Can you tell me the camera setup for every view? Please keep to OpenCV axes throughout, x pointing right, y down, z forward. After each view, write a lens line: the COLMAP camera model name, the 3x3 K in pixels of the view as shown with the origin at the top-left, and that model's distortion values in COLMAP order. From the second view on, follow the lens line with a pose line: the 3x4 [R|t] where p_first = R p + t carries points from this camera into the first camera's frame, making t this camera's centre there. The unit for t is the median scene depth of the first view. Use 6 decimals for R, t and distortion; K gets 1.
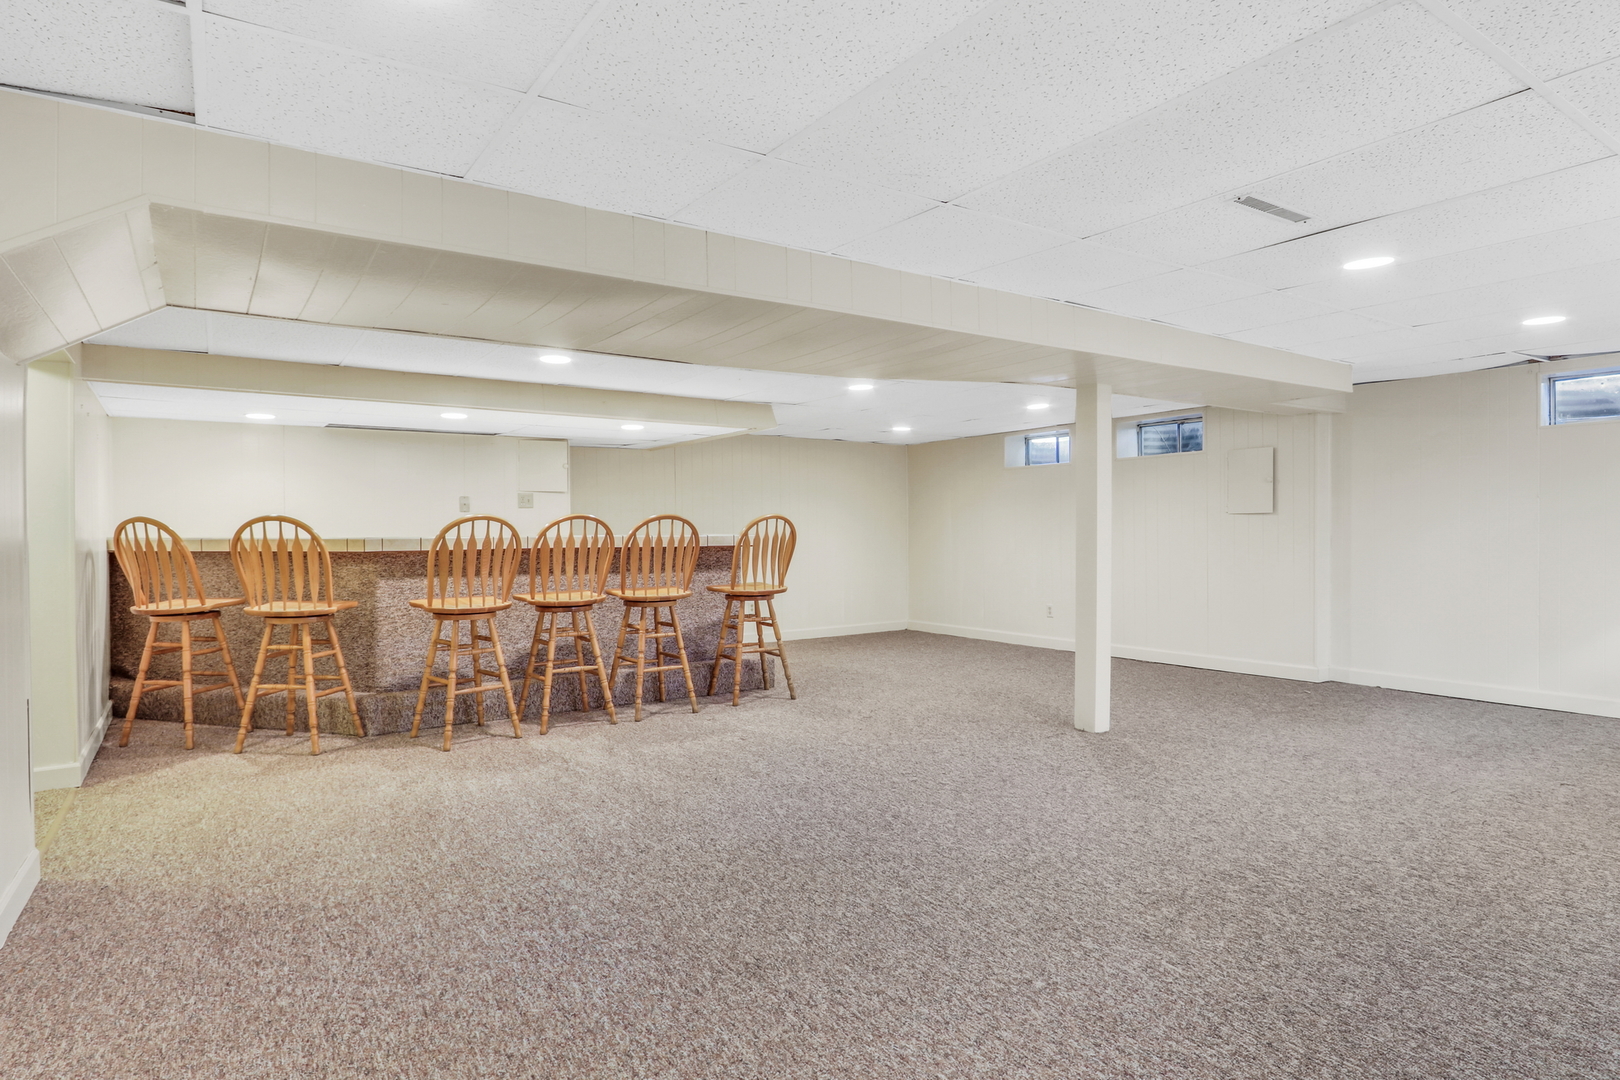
lens RADIAL K [[851.8, 0, 802.6], [0, 851.8, 530.9], [0, 0, 1]] dist [-0.021819, 0.009099]
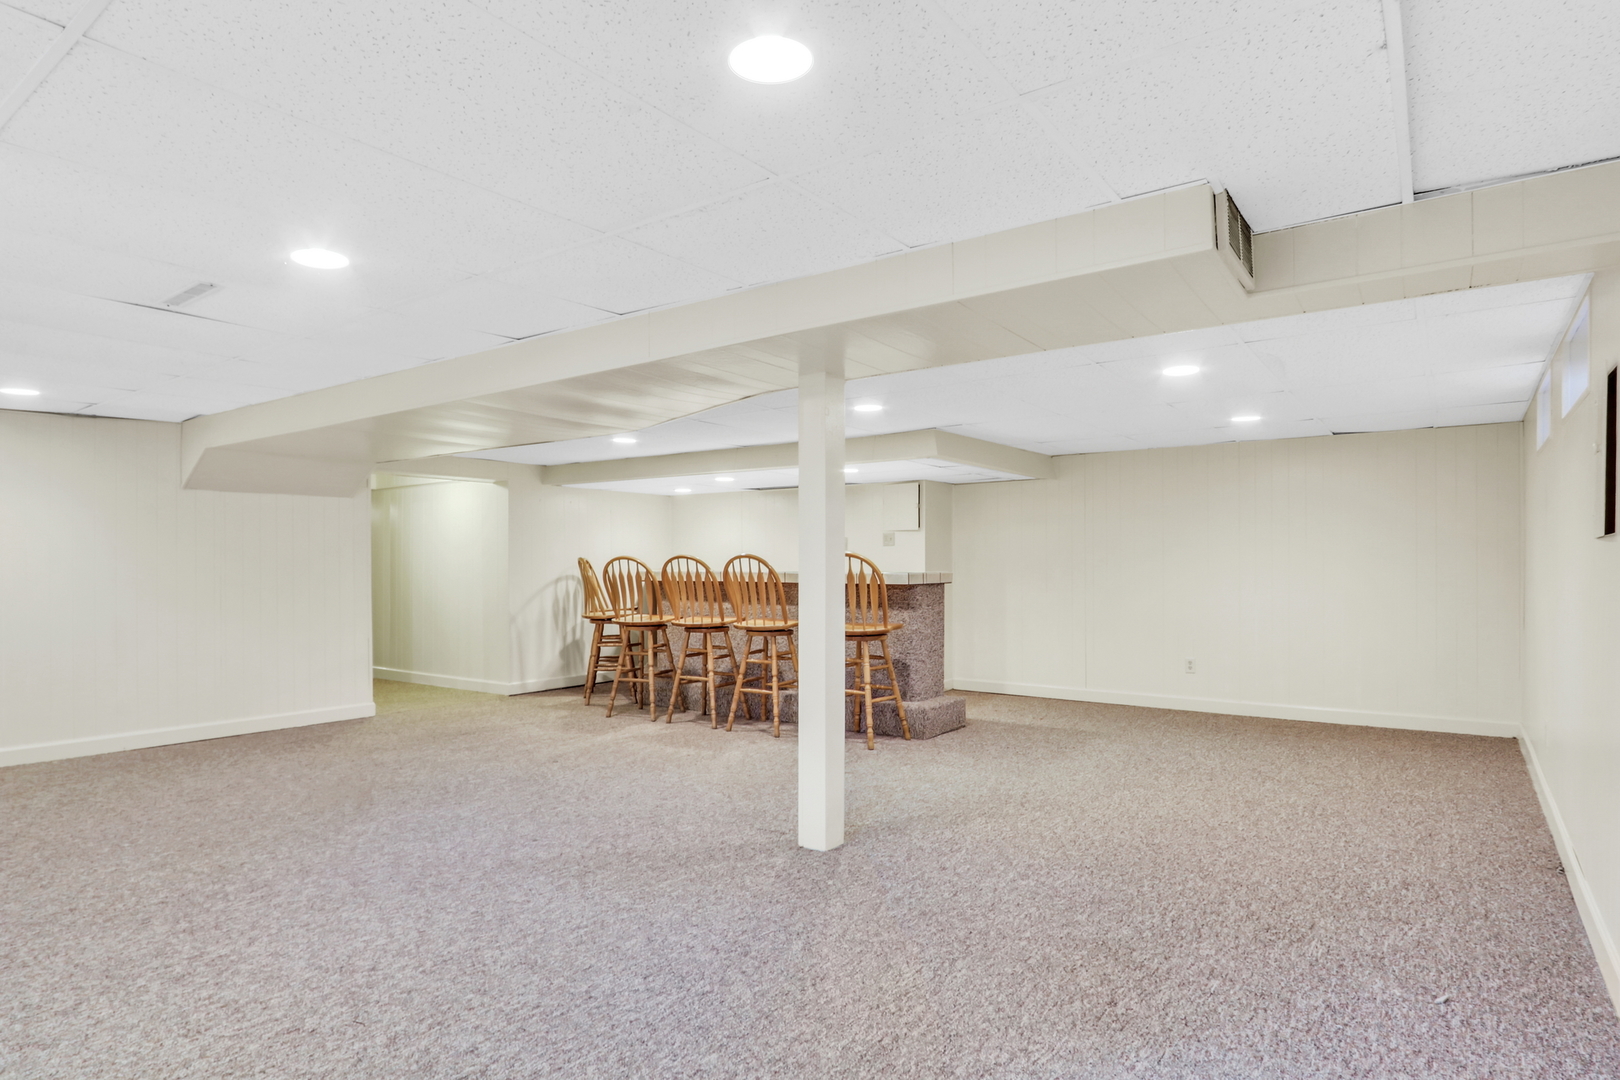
lens RADIAL K [[851.8, 0, 768.5], [0, 851.8, 555.8], [0, 0, 1]] dist [-0.021819, 0.009099]
pose [[0.371003, -0.004993, -0.928618, 0.777672], [-0.005044, 0.999960, -0.007392, -0.007141], [0.928618, 0.007427, 0.370963, 0.530131]]
